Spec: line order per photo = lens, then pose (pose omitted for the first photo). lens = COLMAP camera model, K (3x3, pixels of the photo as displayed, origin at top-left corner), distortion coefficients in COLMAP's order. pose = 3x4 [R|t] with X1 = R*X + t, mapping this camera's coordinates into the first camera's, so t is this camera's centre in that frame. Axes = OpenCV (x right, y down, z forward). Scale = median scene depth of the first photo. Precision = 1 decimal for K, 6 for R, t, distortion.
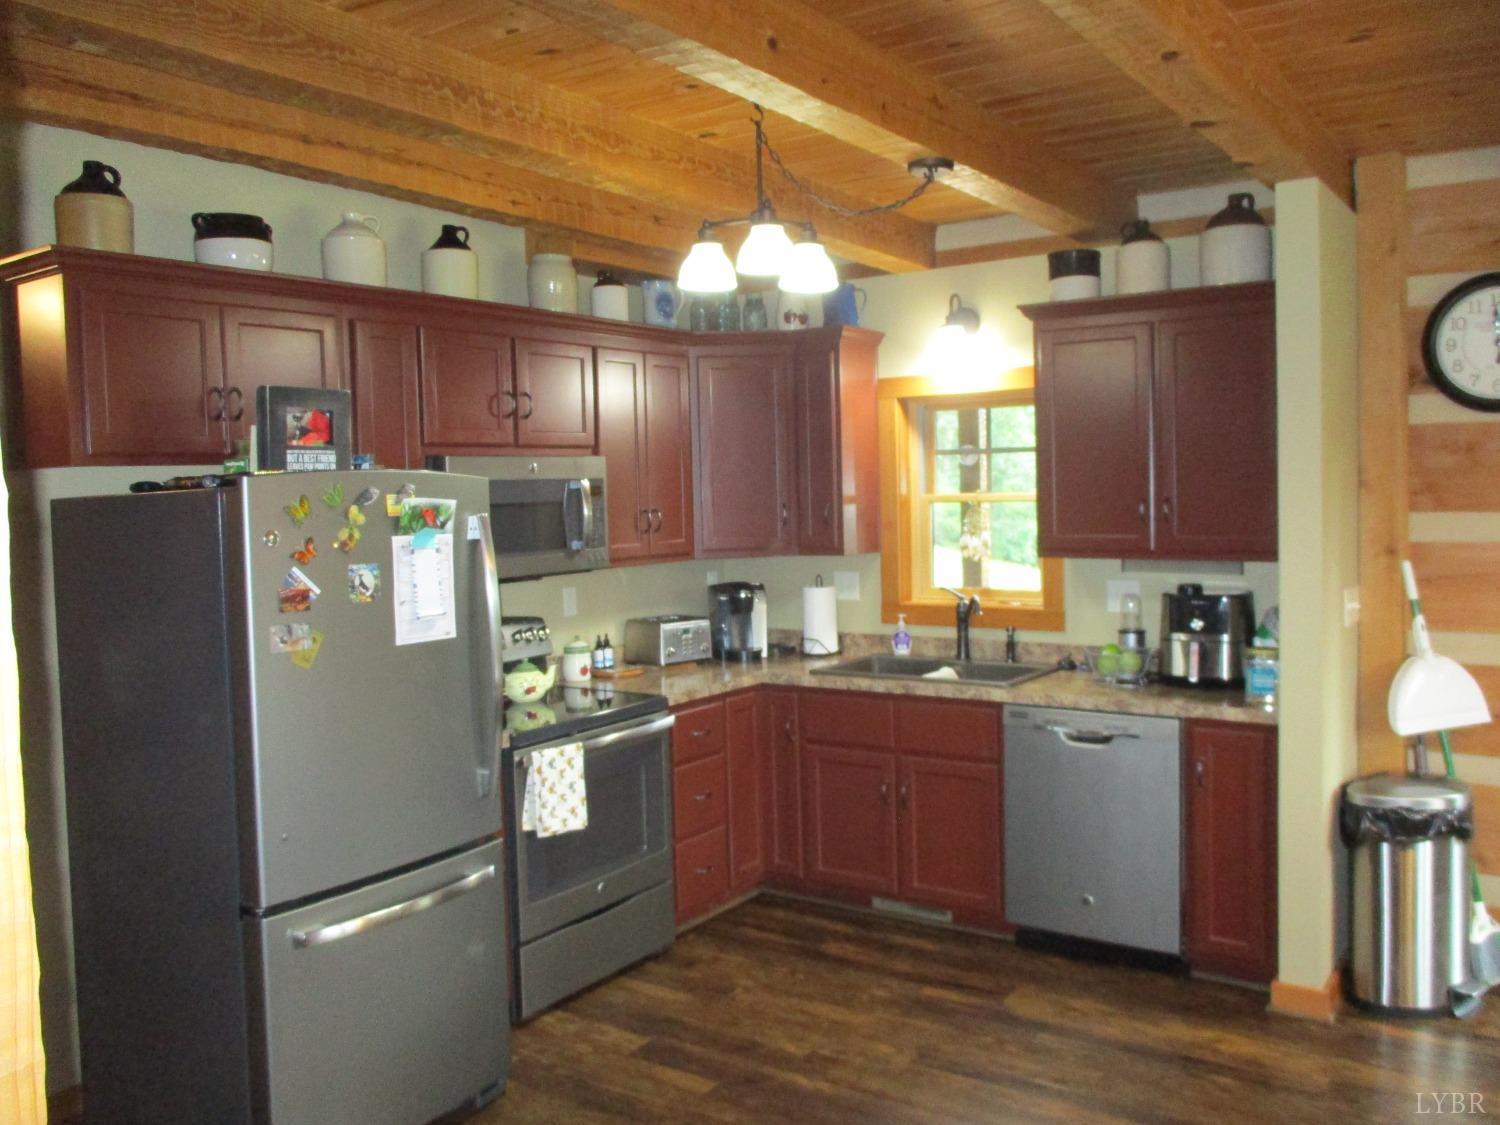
lens RADIAL K [[1243.4, 0, 756.1], [0, 1243.4, 522.6], [0, 0, 1]] dist [-0.025631, 0.003645]
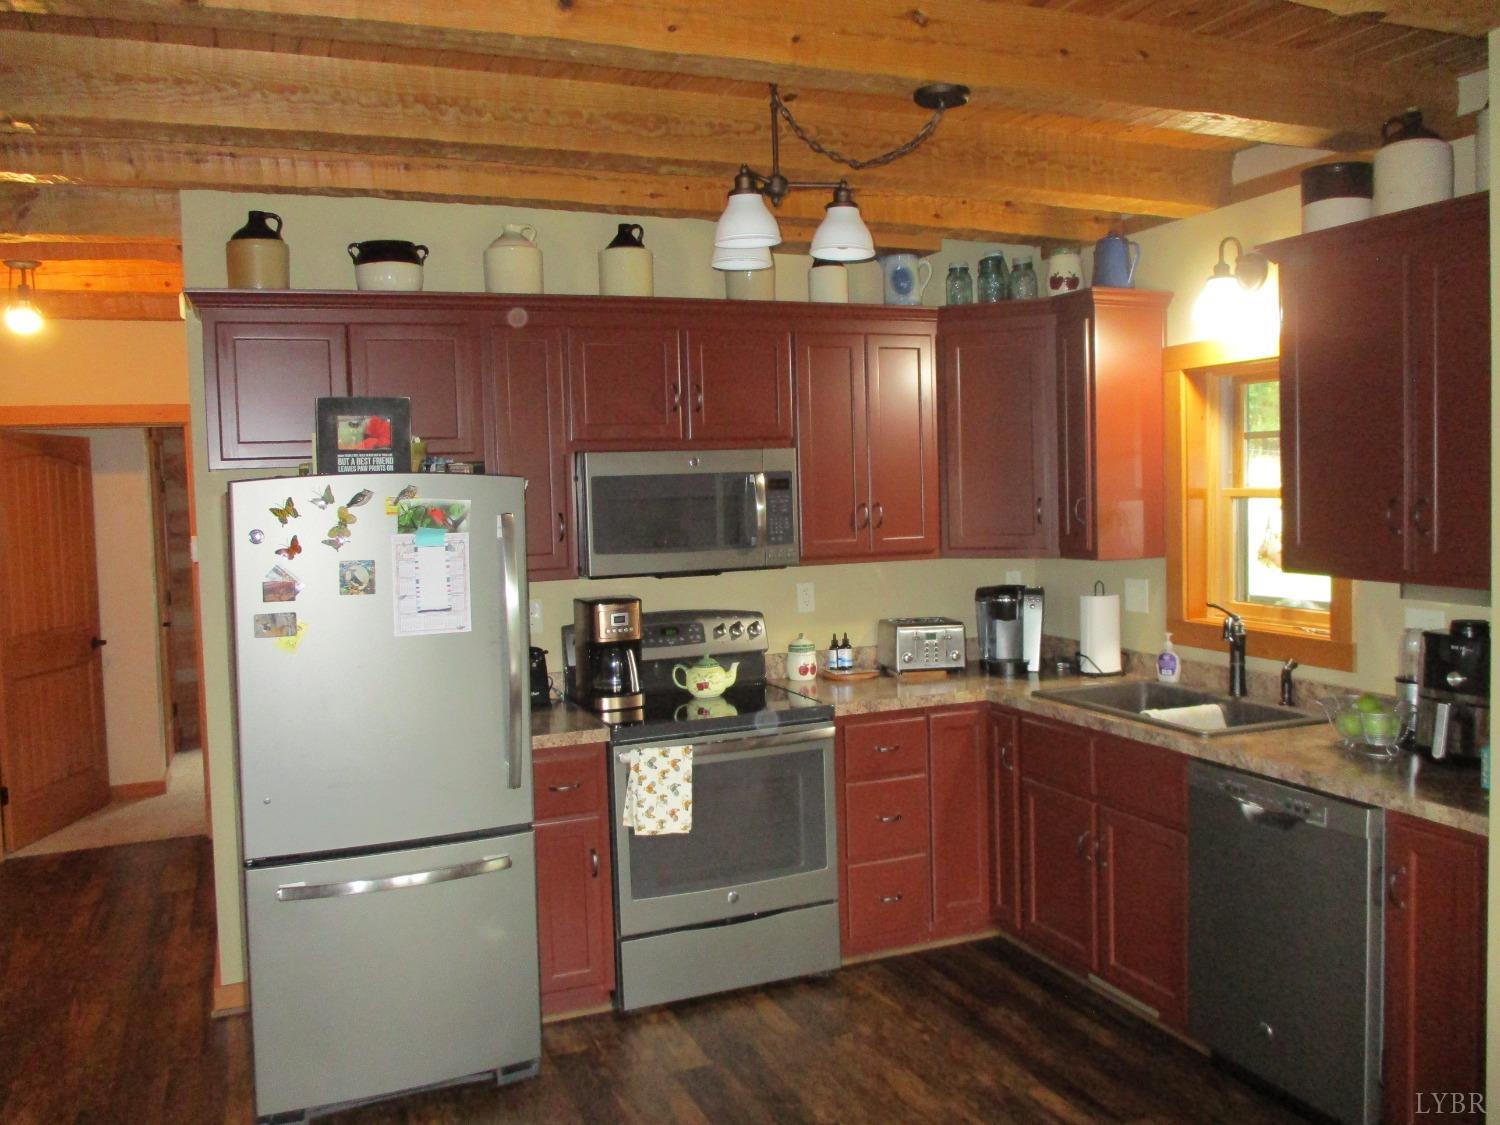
lens RADIAL K [[1248.1, 0, 766.7], [0, 1248.1, 530.2], [0, 0, 1]] dist [0.001285, 0.001271]
pose [[0.841366, 0.021949, -0.540020, 0.409713], [-0.008345, 0.999583, 0.027626, -0.018474], [0.540401, -0.018737, 0.841199, 0.196042]]
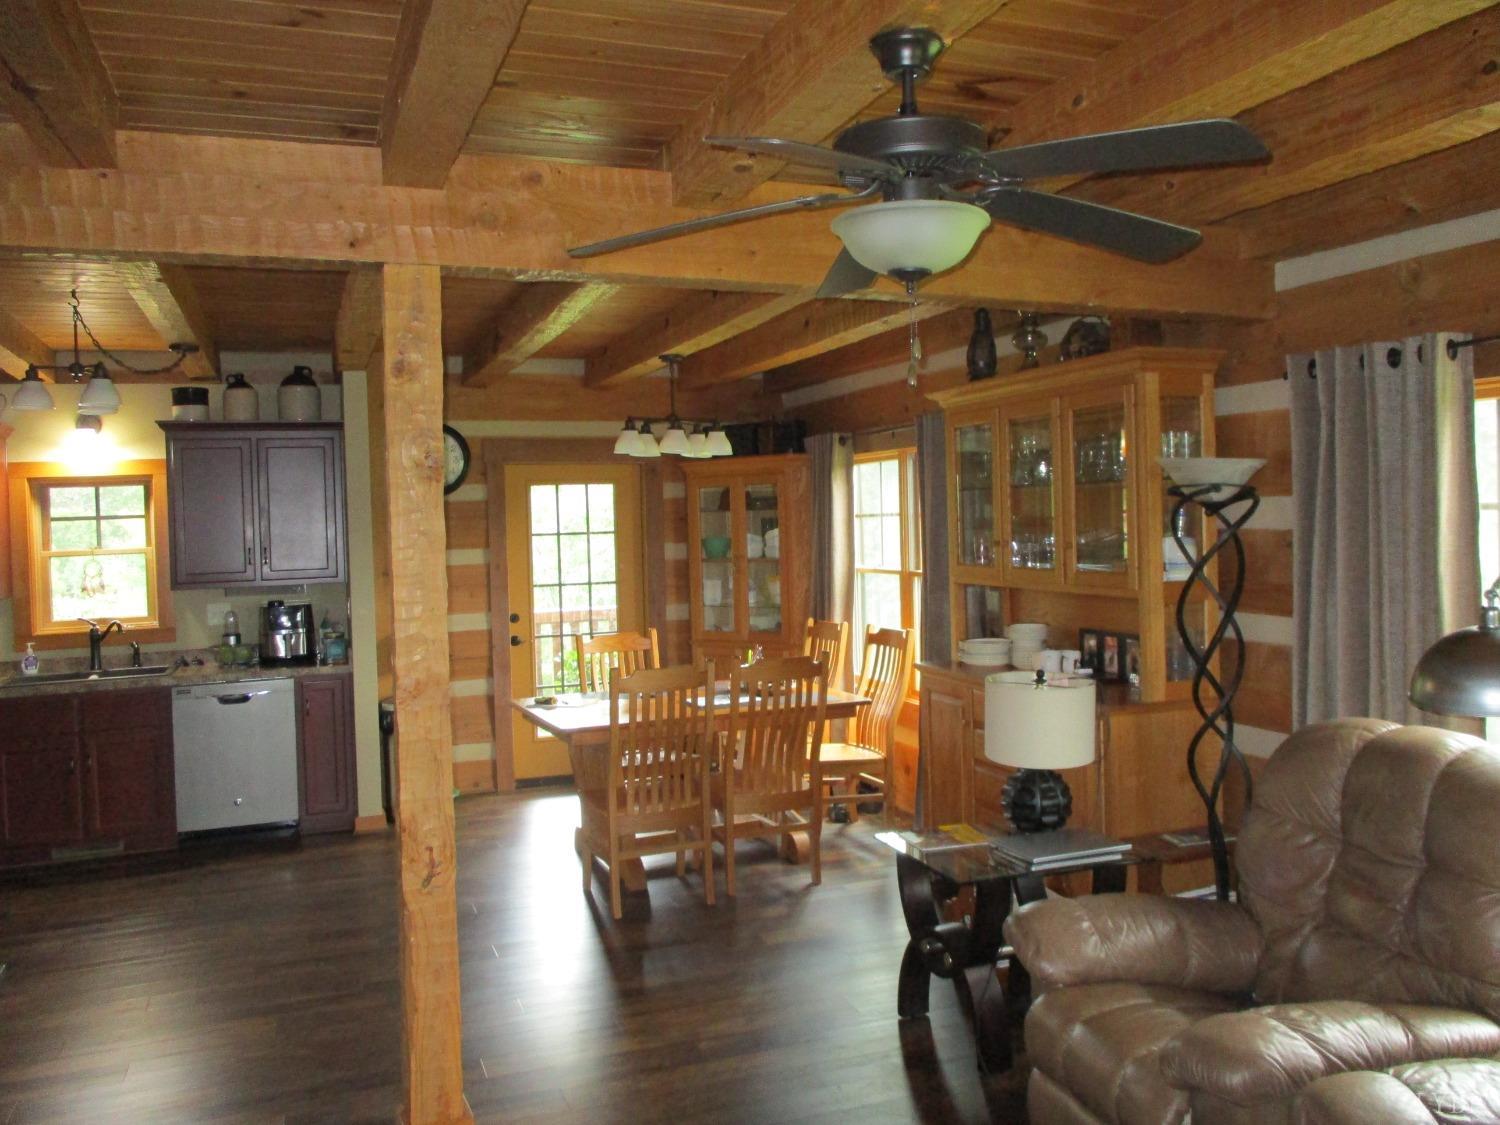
lens RADIAL K [[1243.4, 0, 756.1], [0, 1243.4, 522.6], [0, 0, 1]] dist [-0.025631, 0.003645]
pose [[0.573838, -0.003673, 0.818960, -0.635940], [0.046473, 0.998525, -0.028085, 0.023651], [-0.817649, 0.054176, 0.573162, -0.463598]]
